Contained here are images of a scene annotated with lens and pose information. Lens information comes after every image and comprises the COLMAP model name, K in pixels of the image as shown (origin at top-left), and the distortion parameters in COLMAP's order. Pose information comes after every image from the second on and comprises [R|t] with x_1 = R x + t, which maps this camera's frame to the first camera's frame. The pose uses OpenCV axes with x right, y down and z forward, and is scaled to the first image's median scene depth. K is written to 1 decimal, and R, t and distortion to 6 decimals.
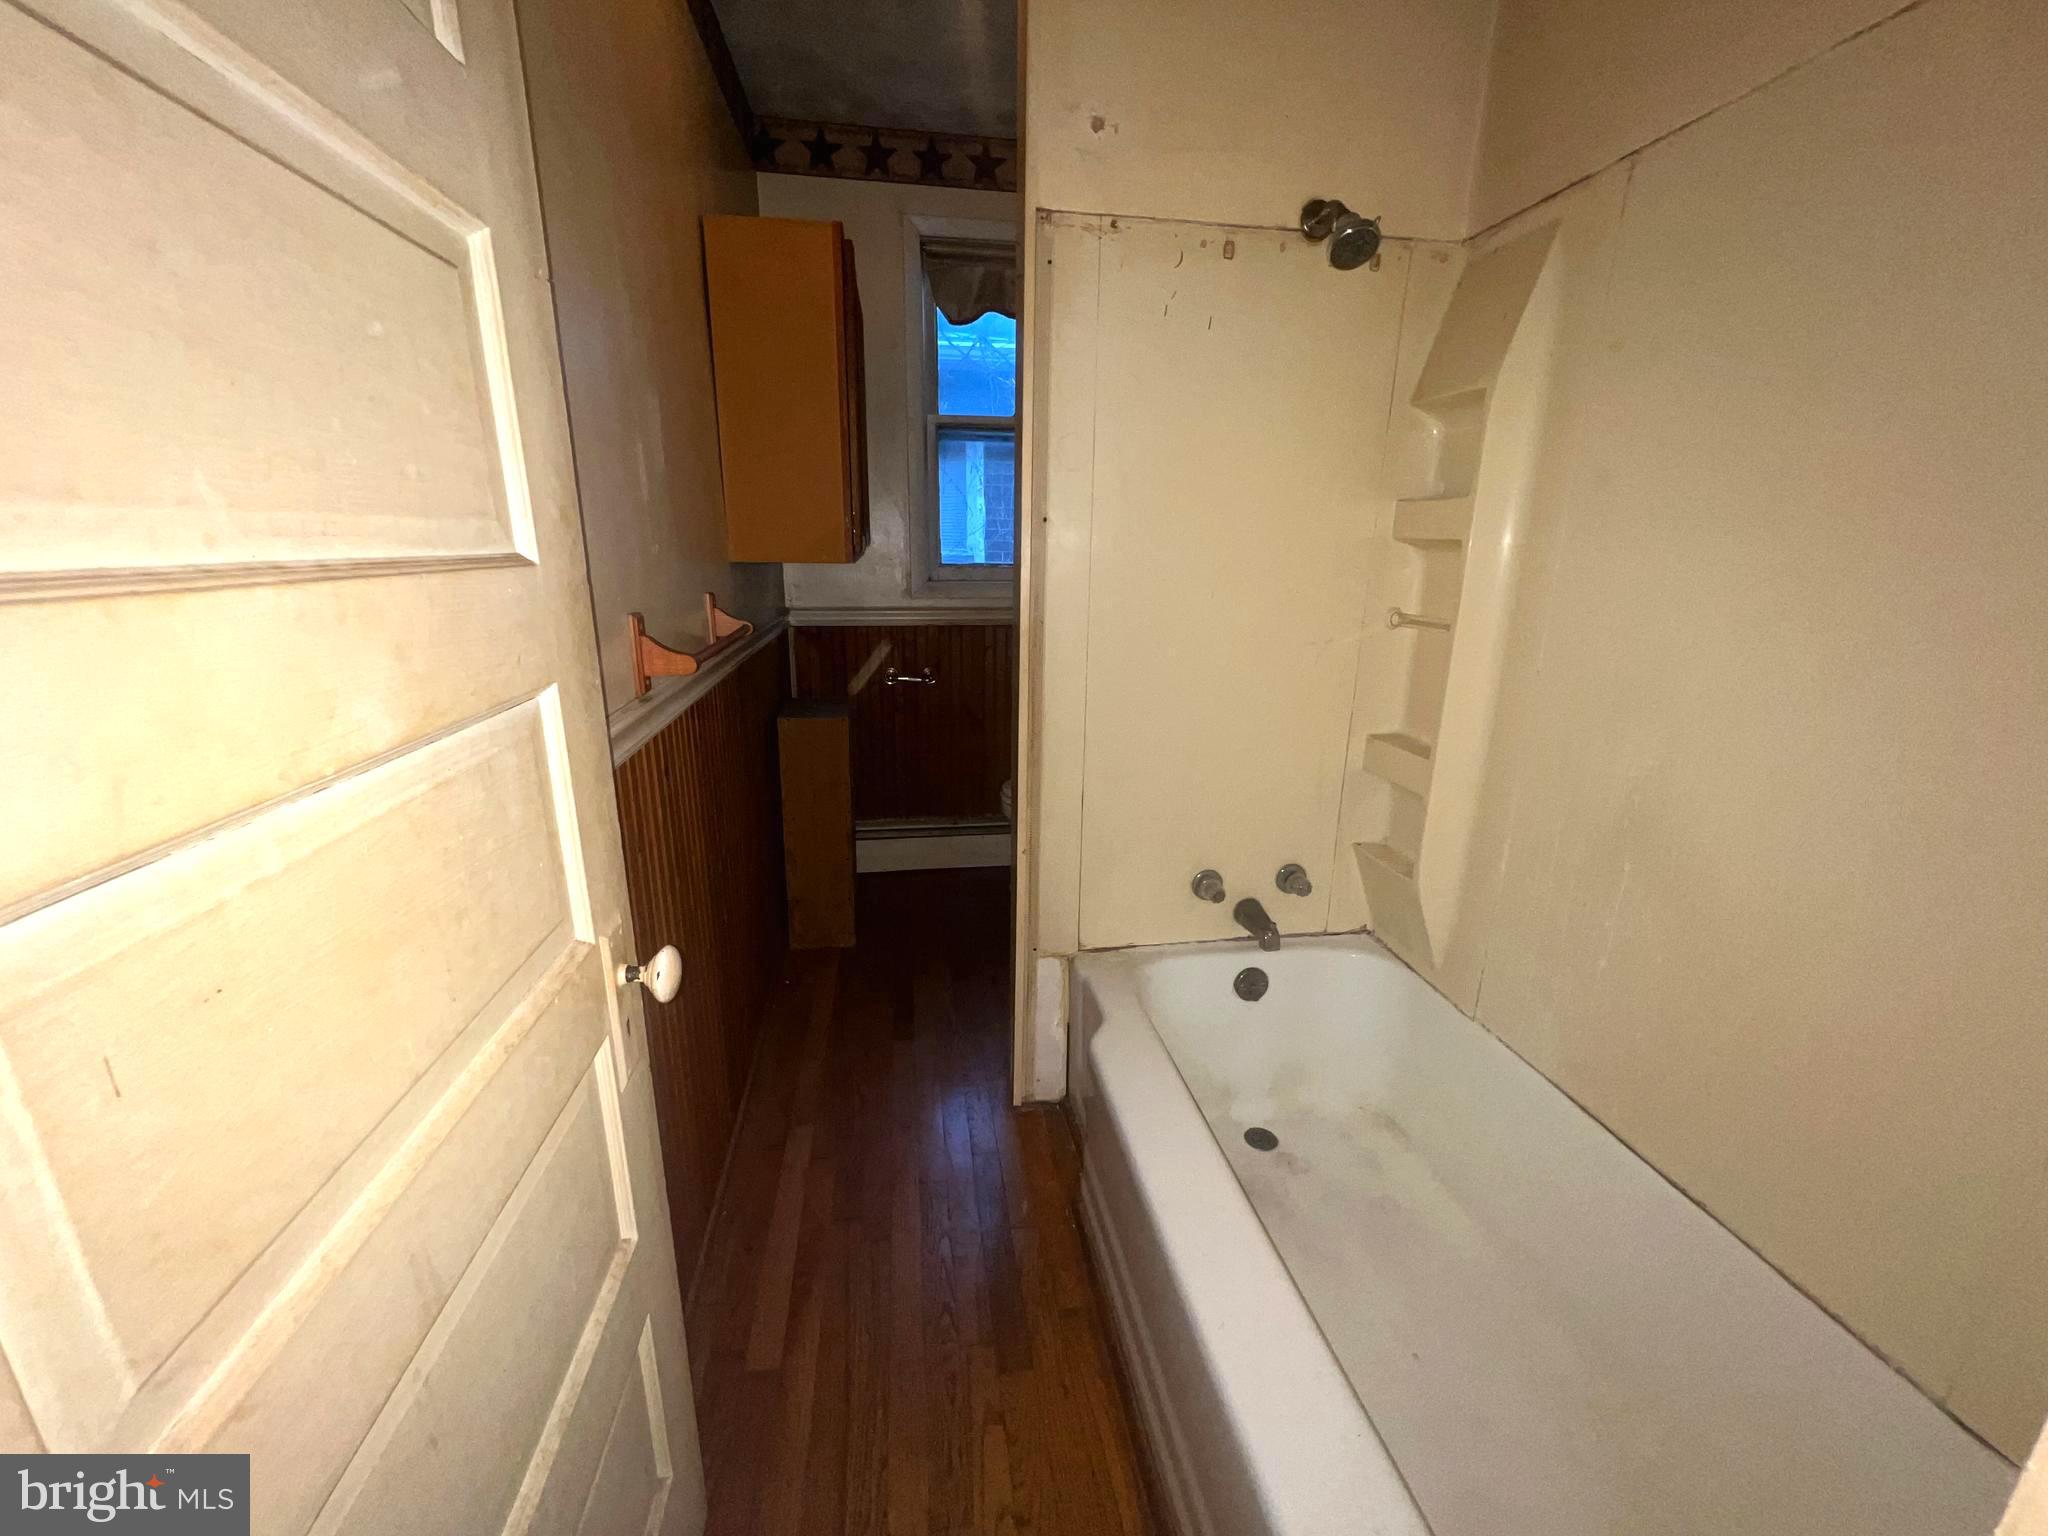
lens RADIAL K [[809.3, 0, 1027.9], [0, 809.3, 768.8], [0, 0, 1]] dist [0.000560, -0.000620]
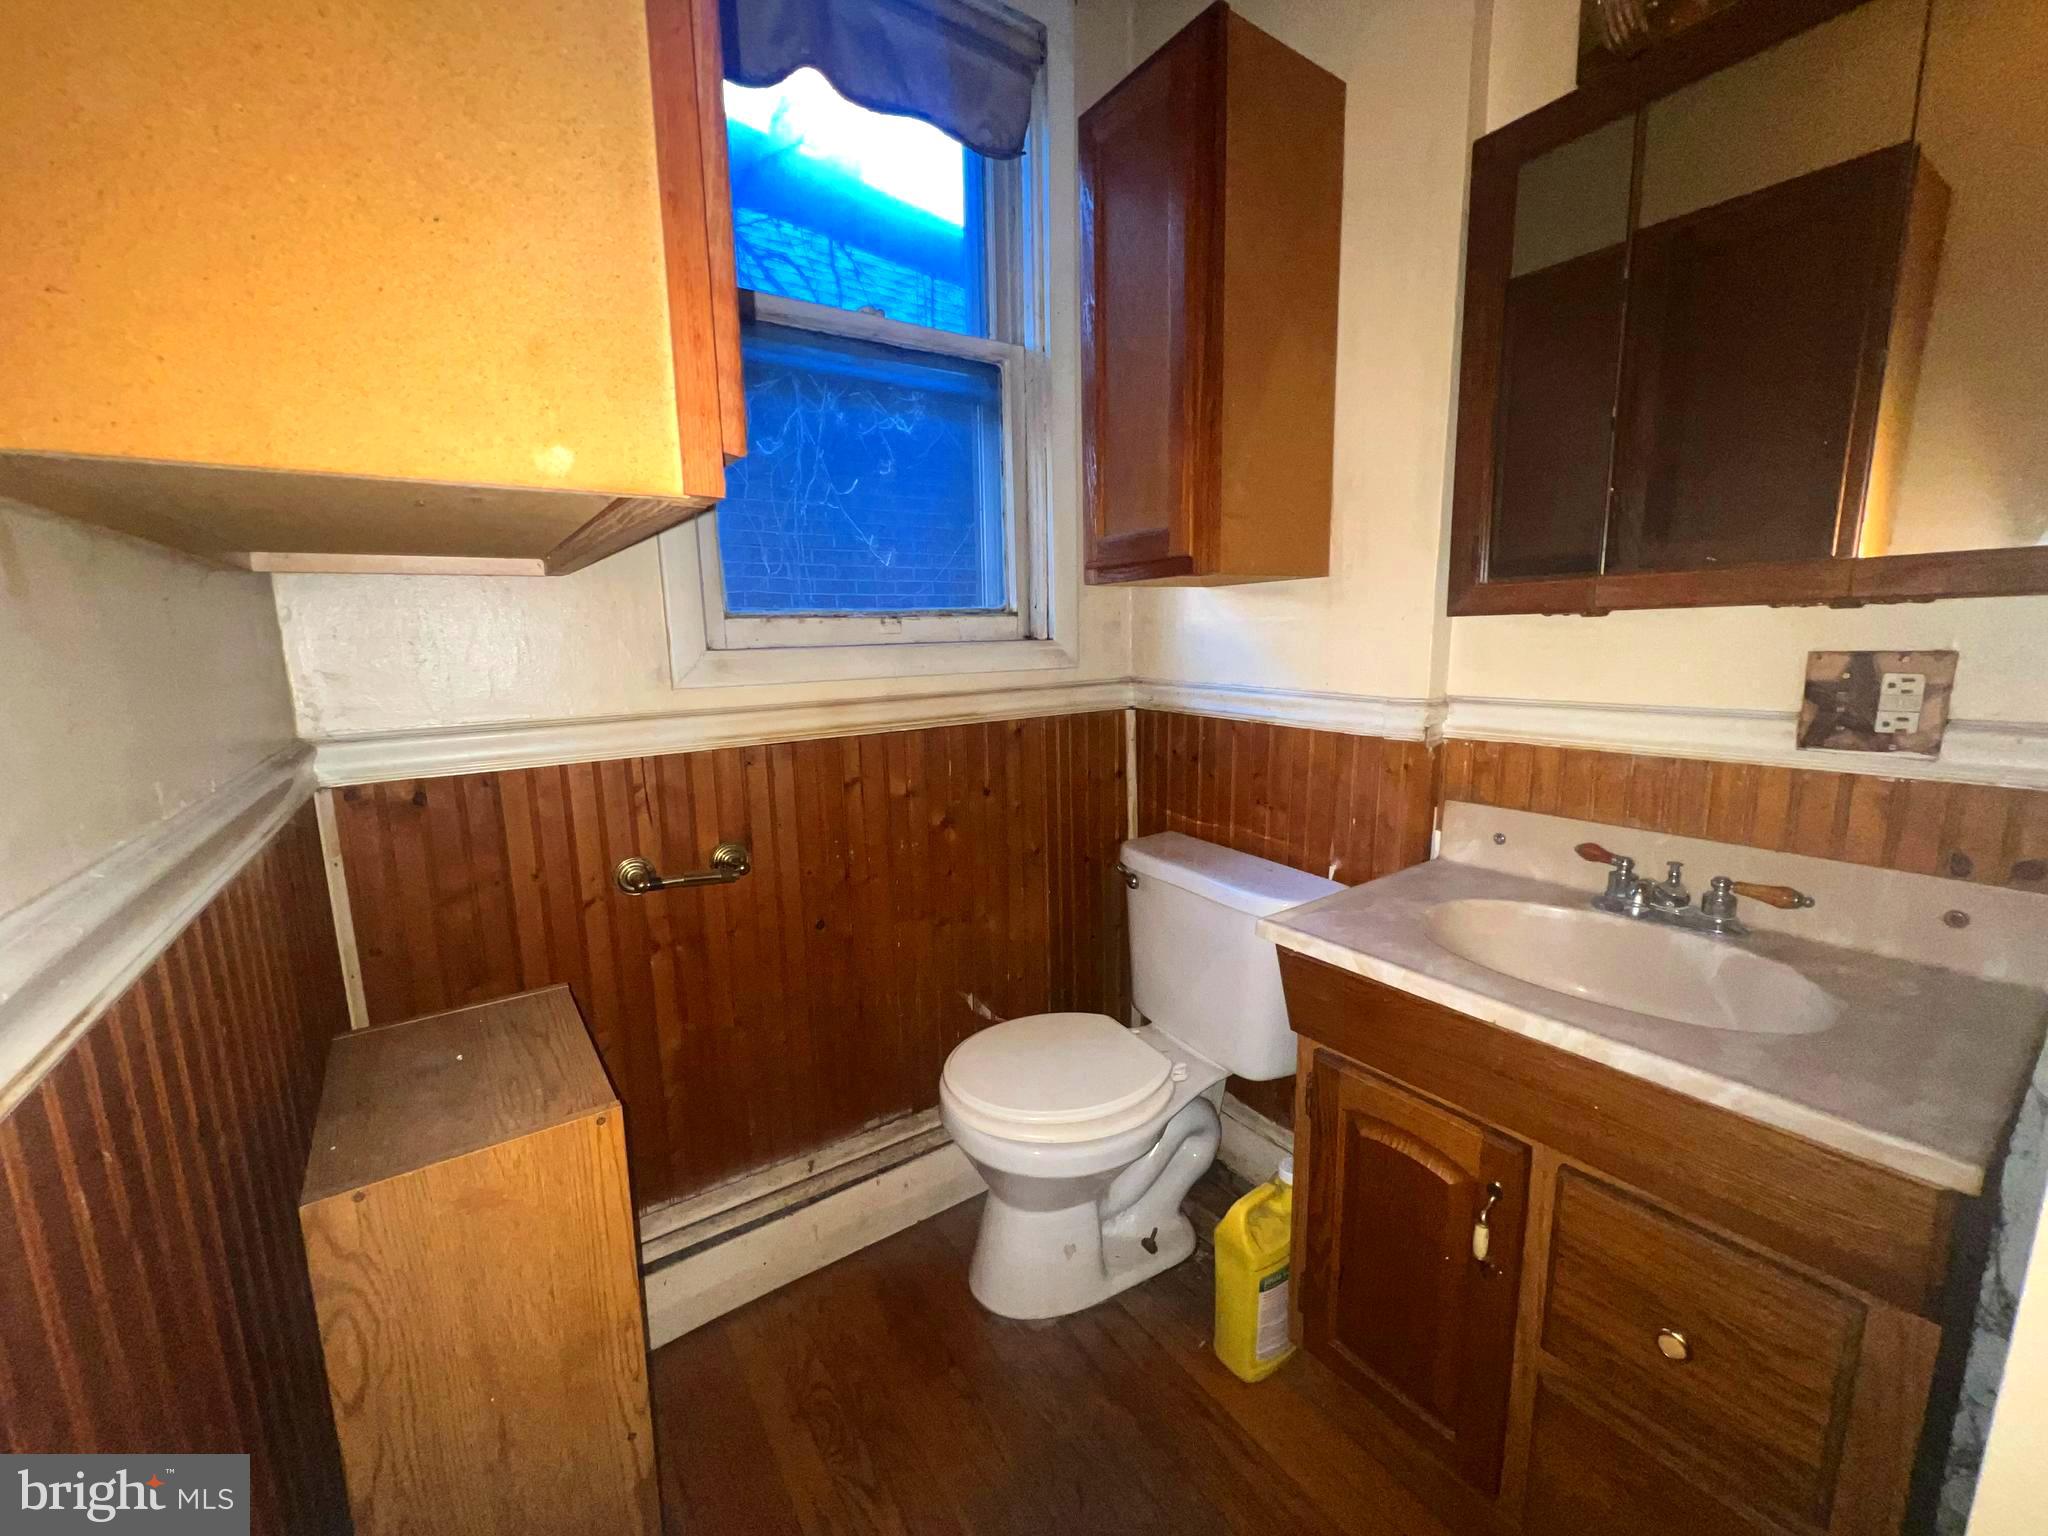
lens RADIAL K [[809.3, 0, 1018.9], [0, 809.3, 762.9], [0, 0, 1]] dist [0.000560, -0.000620]
pose [[0.902288, -0.104011, 0.418400, -0.163078], [0.143958, 0.987448, -0.064976, -0.120497], [-0.406390, 0.118859, 0.905936, 0.547460]]
